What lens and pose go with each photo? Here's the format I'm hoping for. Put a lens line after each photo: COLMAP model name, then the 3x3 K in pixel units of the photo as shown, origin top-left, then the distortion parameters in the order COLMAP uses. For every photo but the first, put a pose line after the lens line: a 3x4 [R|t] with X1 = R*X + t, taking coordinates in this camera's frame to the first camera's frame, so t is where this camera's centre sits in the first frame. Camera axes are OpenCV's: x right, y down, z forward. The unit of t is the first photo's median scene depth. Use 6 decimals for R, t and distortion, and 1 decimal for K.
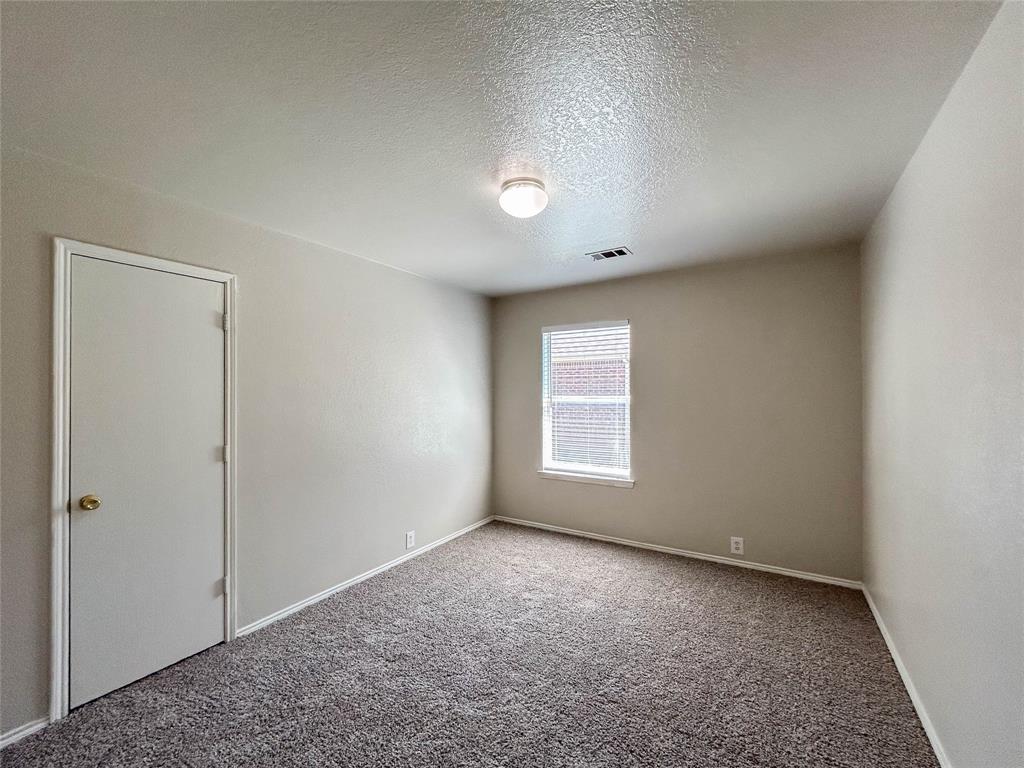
lens RADIAL K [[419.0, 0, 513.7], [0, 419.0, 387.9], [0, 0, 1]] dist [0.006960, -0.000786]
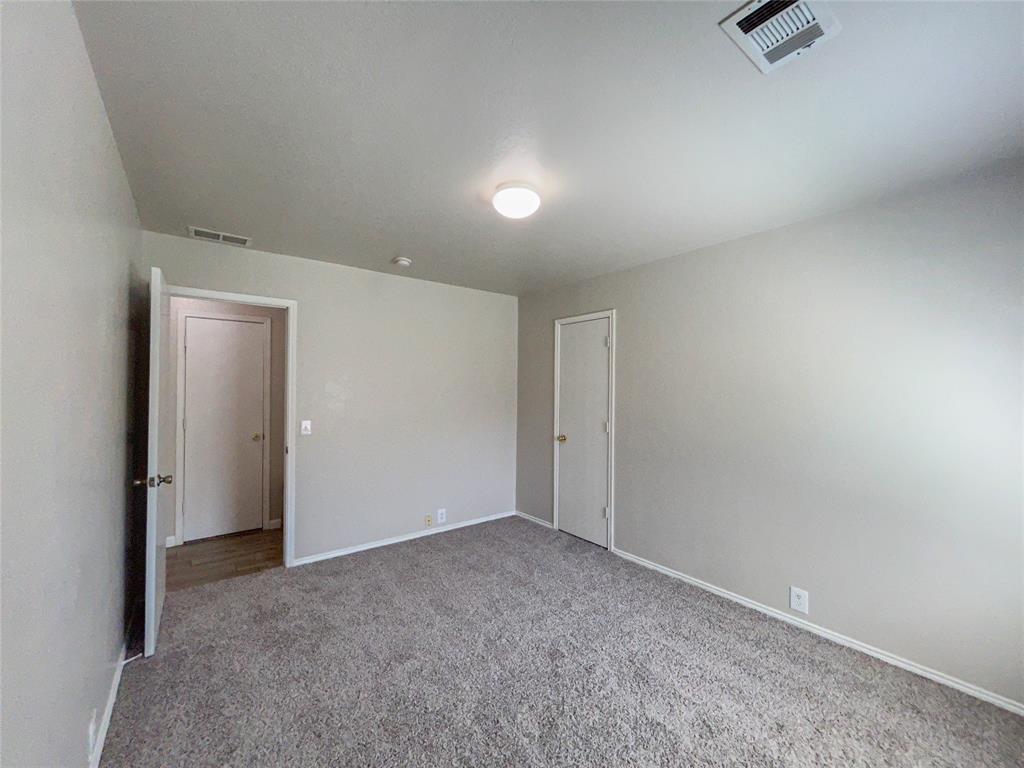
lens RADIAL K [[419.0, 0, 513.0], [0, 419.0, 382.3], [0, 0, 1]] dist [0.006960, -0.000786]
pose [[-0.329858, -0.006427, -0.944009, 0.889191], [-0.002743, 0.999979, -0.005850, 0.000056], [0.944027, 0.000659, -0.329869, 1.185935]]
